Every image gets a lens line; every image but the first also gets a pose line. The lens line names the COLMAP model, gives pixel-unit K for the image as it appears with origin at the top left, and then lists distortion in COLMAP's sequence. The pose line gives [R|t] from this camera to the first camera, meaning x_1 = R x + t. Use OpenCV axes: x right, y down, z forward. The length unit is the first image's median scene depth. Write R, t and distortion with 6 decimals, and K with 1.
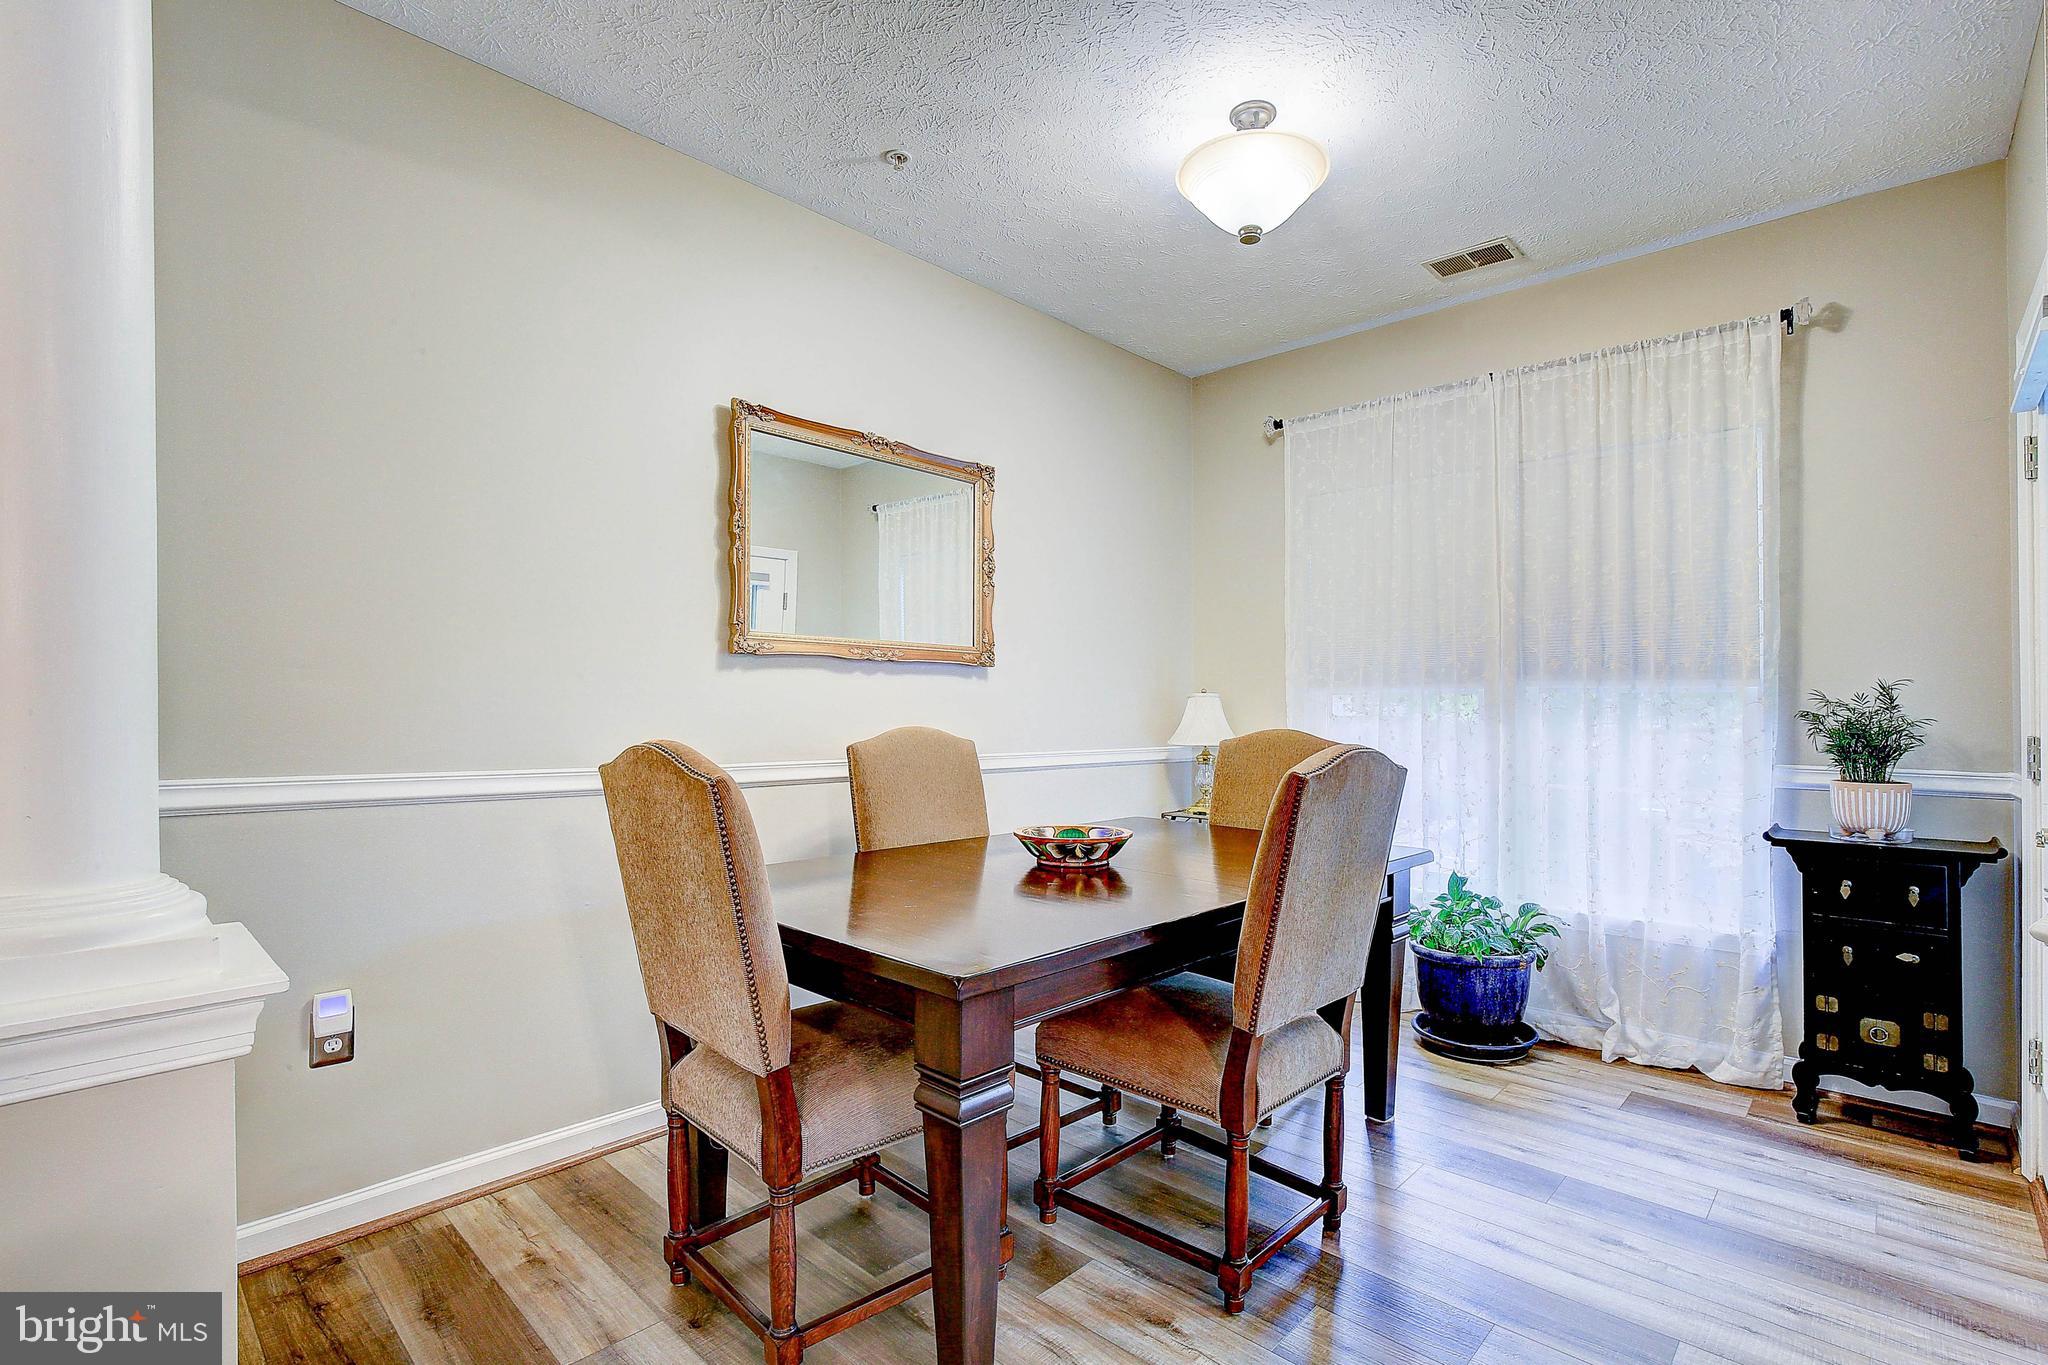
lens RADIAL K [[936.6, 0, 1037.4], [0, 936.6, 688.2], [0, 0, 1]] dist [-0.003528, -0.000534]
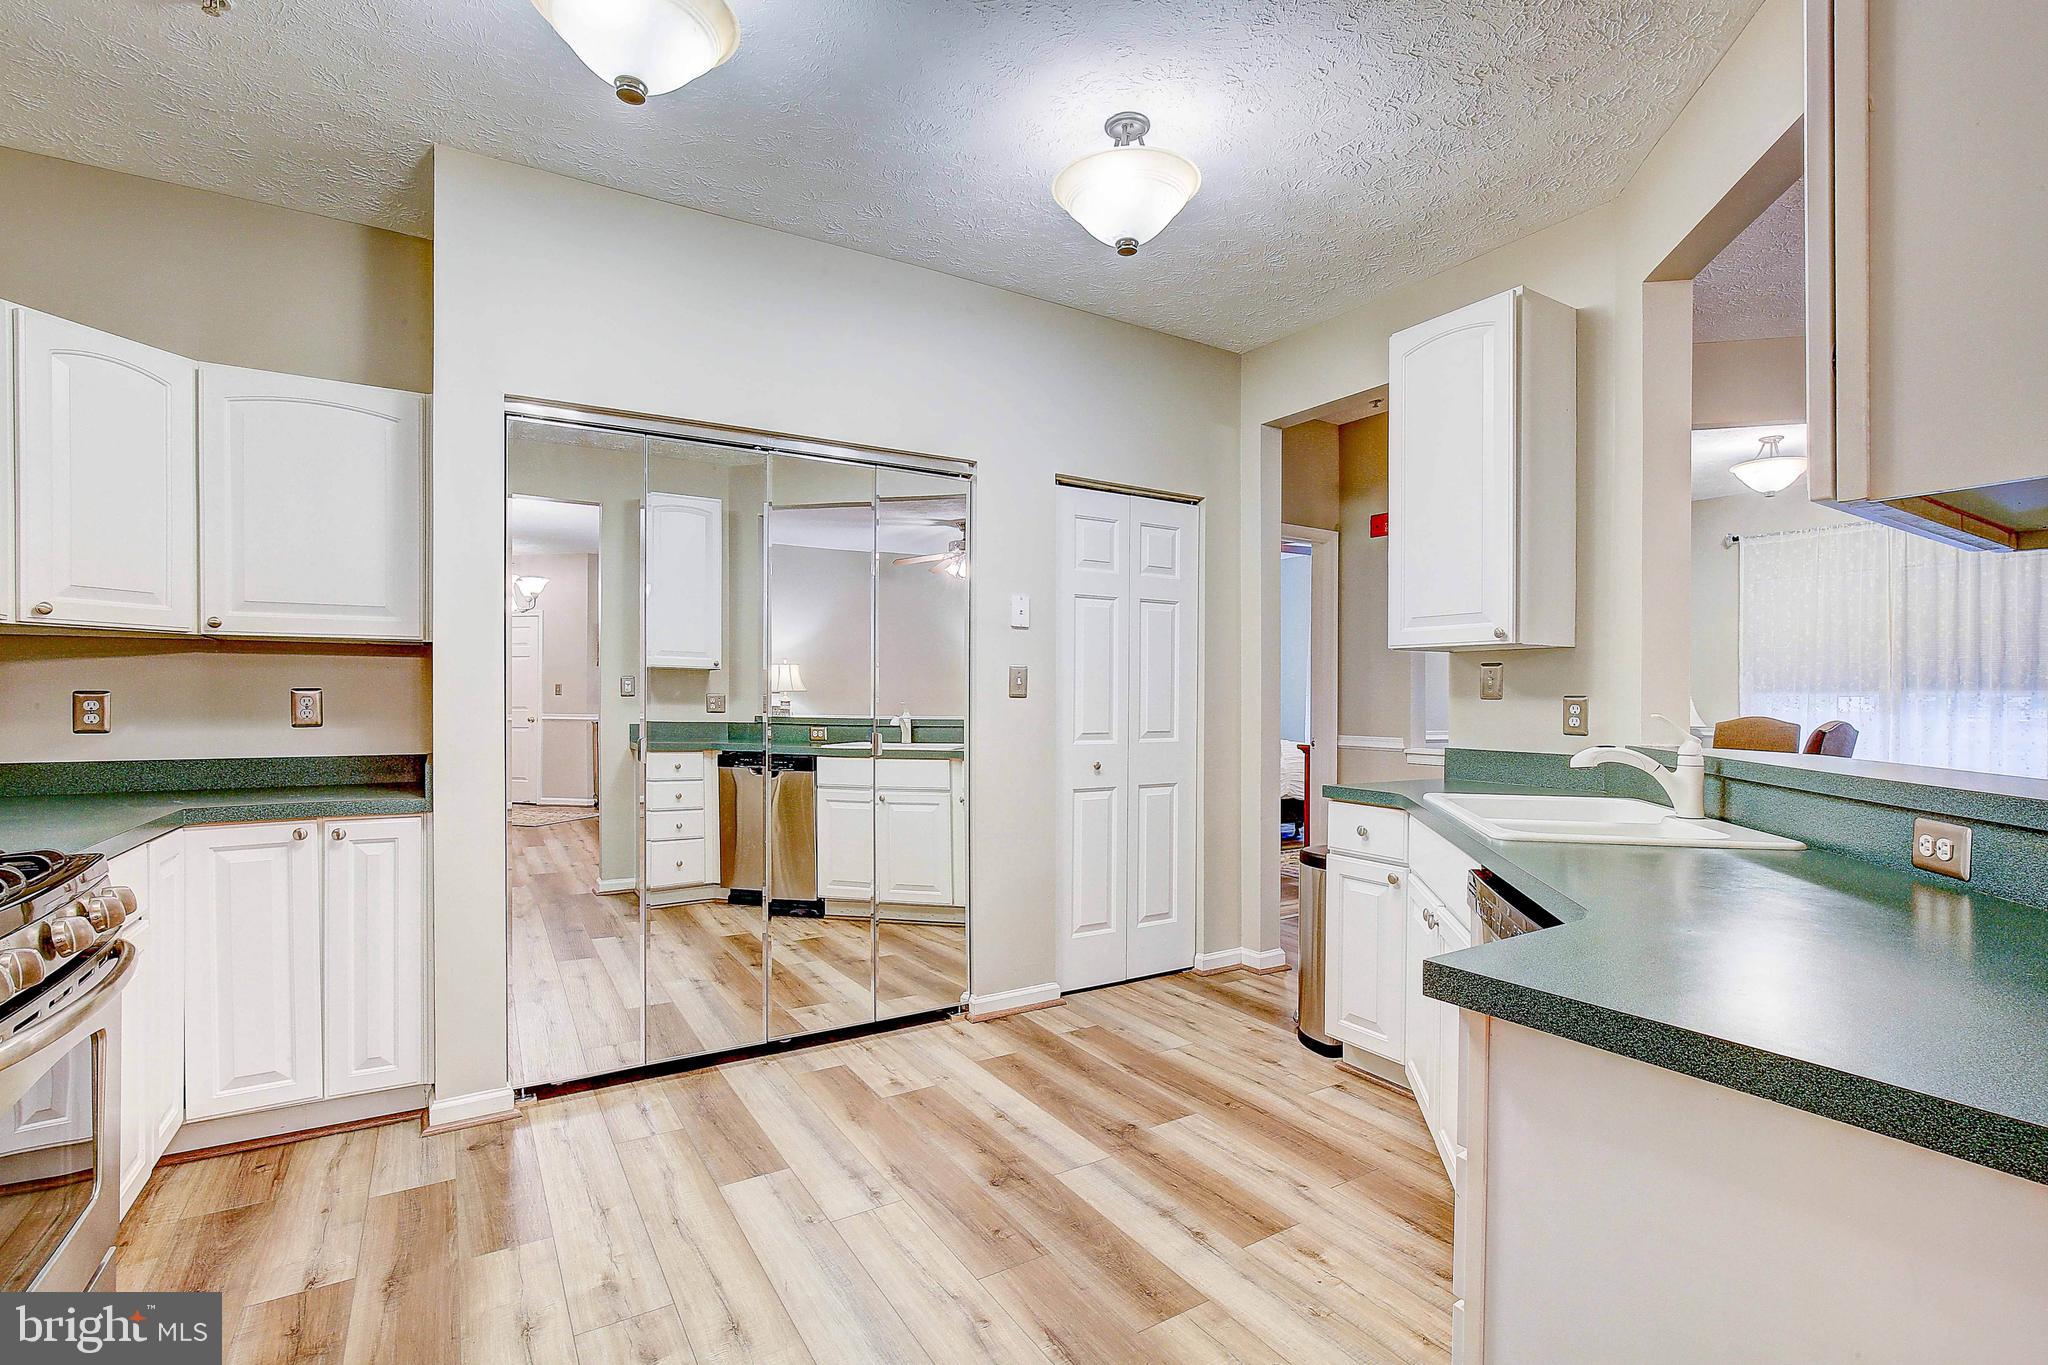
lens RADIAL K [[952.2, 0, 1080.3], [0, 952.2, 697.1], [0, 0, 1]] dist [-0.001454, 0.016627]
pose [[0.971977, 0.001779, -0.235070, -0.637514], [0.000894, 0.999936, 0.011264, -0.018551], [0.235075, -0.011159, 0.971913, -1.260897]]
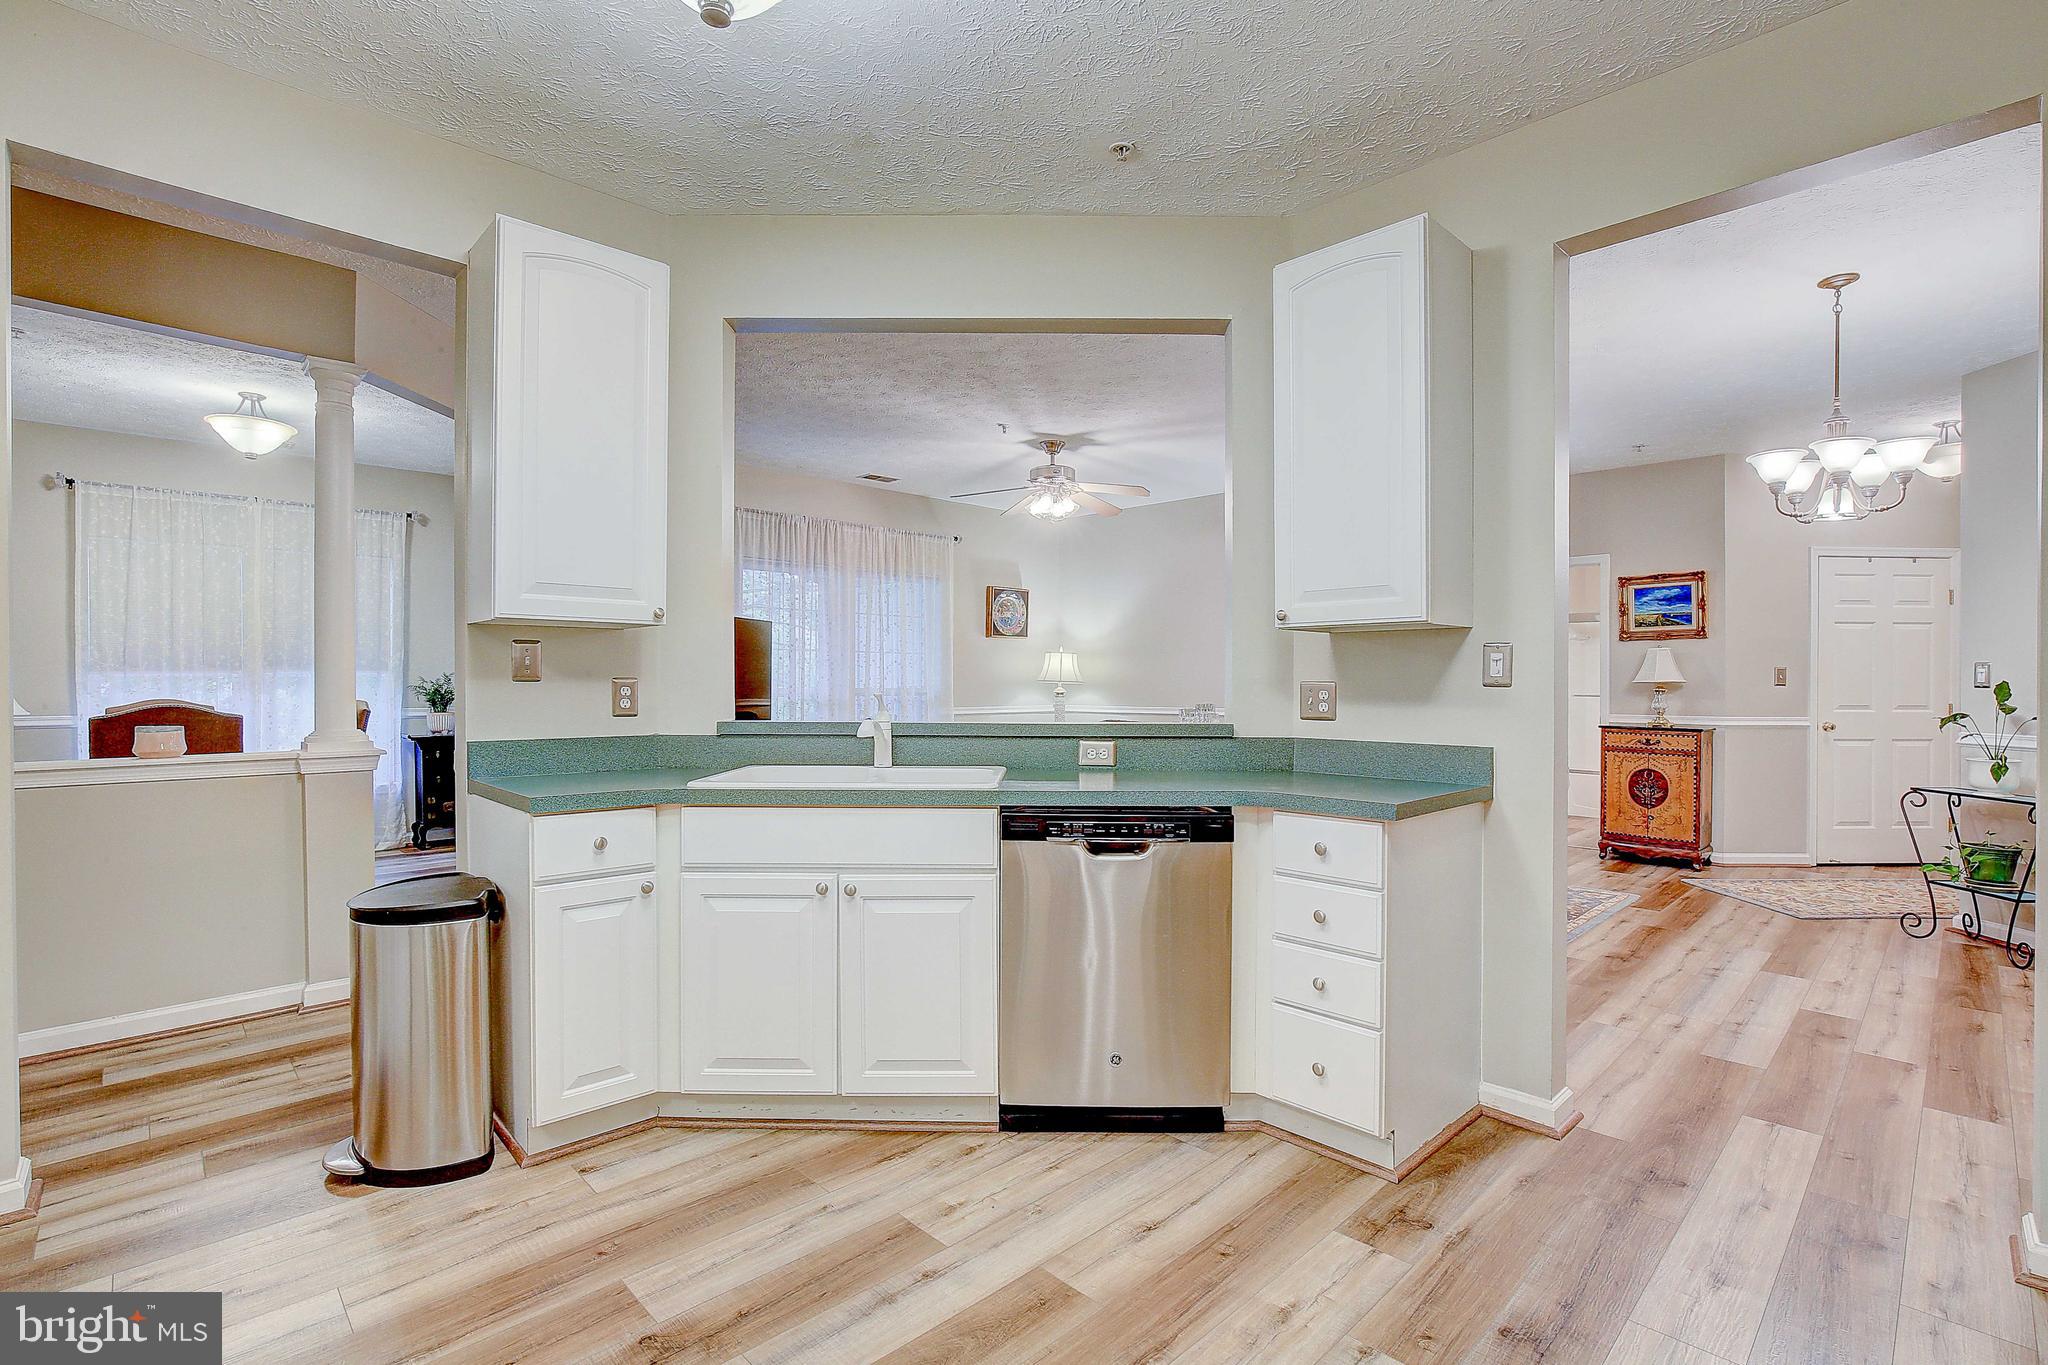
lens RADIAL K [[936.6, 0, 1037.4], [0, 936.6, 688.2], [0, 0, 1]] dist [-0.003528, -0.000534]
pose [[0.071249, -0.009108, 0.997417, -1.315651], [-0.014418, 0.999844, 0.010160, -0.013439], [-0.997354, -0.015105, 0.071107, -0.686016]]
